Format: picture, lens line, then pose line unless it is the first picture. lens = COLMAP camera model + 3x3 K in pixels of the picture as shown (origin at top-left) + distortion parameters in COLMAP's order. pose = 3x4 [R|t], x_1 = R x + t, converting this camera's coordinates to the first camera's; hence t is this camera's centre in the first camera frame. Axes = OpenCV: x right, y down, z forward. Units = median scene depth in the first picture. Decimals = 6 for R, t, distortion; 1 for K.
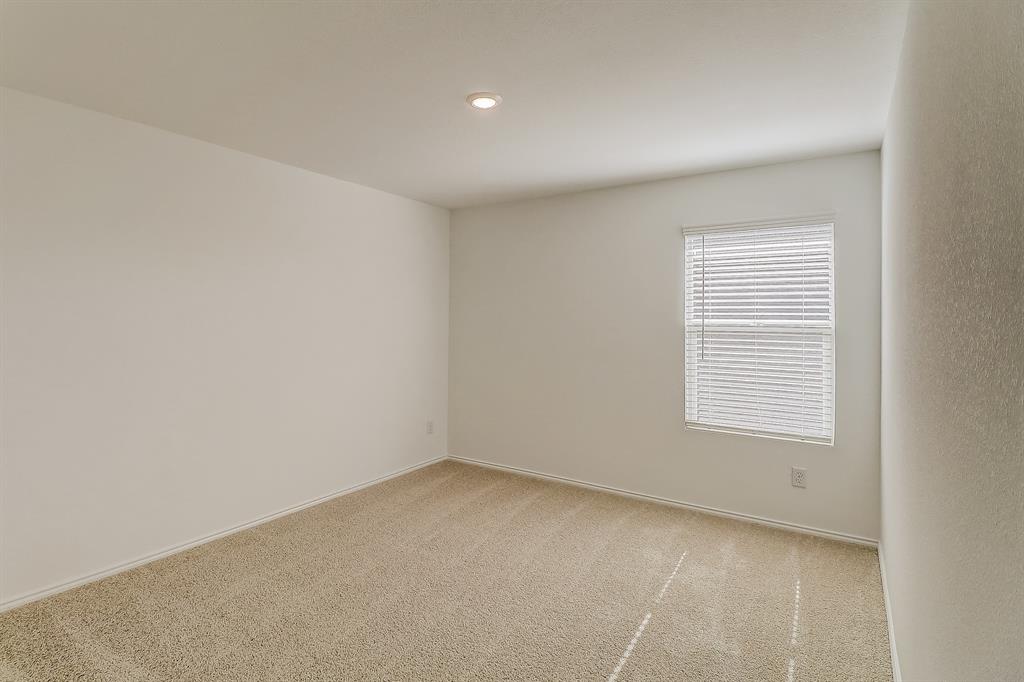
lens RADIAL K [[515.9, 0, 512.0], [0, 515.9, 316.0], [0, 0, 1]] dist [0.000057, -0.000054]
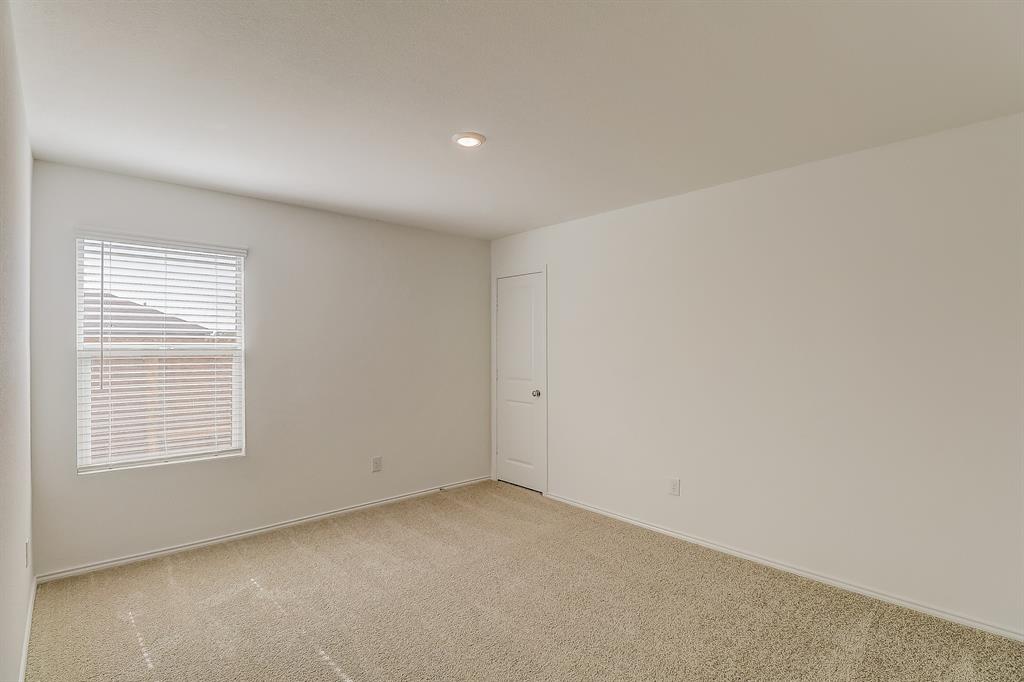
lens RADIAL K [[479.5, 0, 515.9], [0, 479.5, 332.0], [0, 0, 1]] dist [0.001304, -0.000017]
pose [[0.313712, 0.013548, 0.949422, -0.172546], [0.000029, 0.999898, -0.014278, 0.000308], [-0.949518, 0.004507, 0.313680, 0.104120]]
